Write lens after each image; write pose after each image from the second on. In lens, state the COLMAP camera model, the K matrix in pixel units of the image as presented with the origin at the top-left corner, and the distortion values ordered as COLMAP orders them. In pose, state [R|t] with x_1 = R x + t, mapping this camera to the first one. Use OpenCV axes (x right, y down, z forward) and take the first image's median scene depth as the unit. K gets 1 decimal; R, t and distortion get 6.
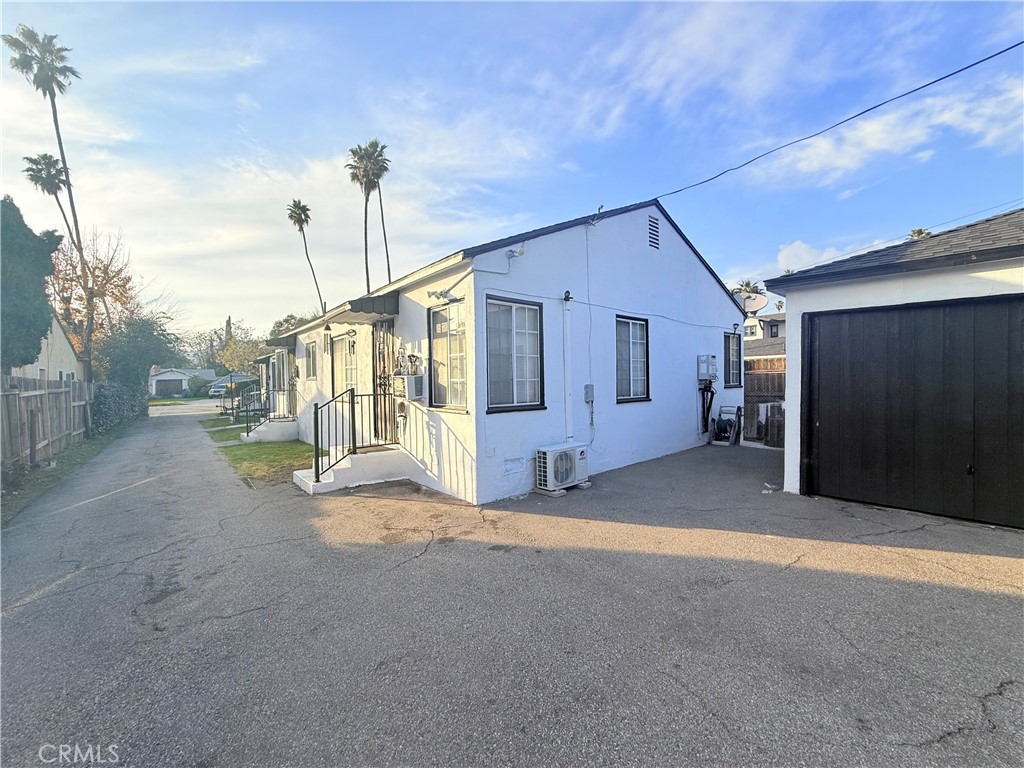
lens RADIAL K [[406.0, 0, 518.3], [0, 406.0, 390.5], [0, 0, 1]] dist [0.000994, 0.000277]
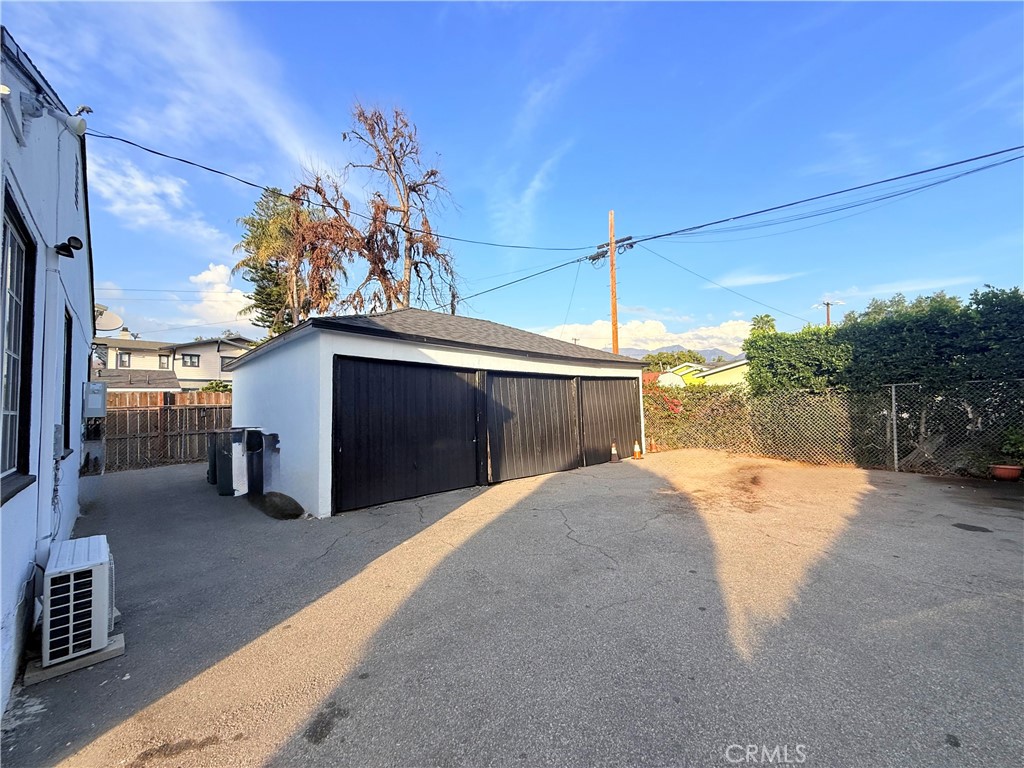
lens RADIAL K [[400.8, 0, 504.6], [0, 400.8, 384.5], [0, 0, 1]] dist [0.000052, 0.000203]
pose [[-0.040022, 0.068849, 0.996824, -0.562528], [0.050167, 0.996504, -0.066813, -0.007593], [-0.997939, 0.047333, -0.043336, 0.707894]]
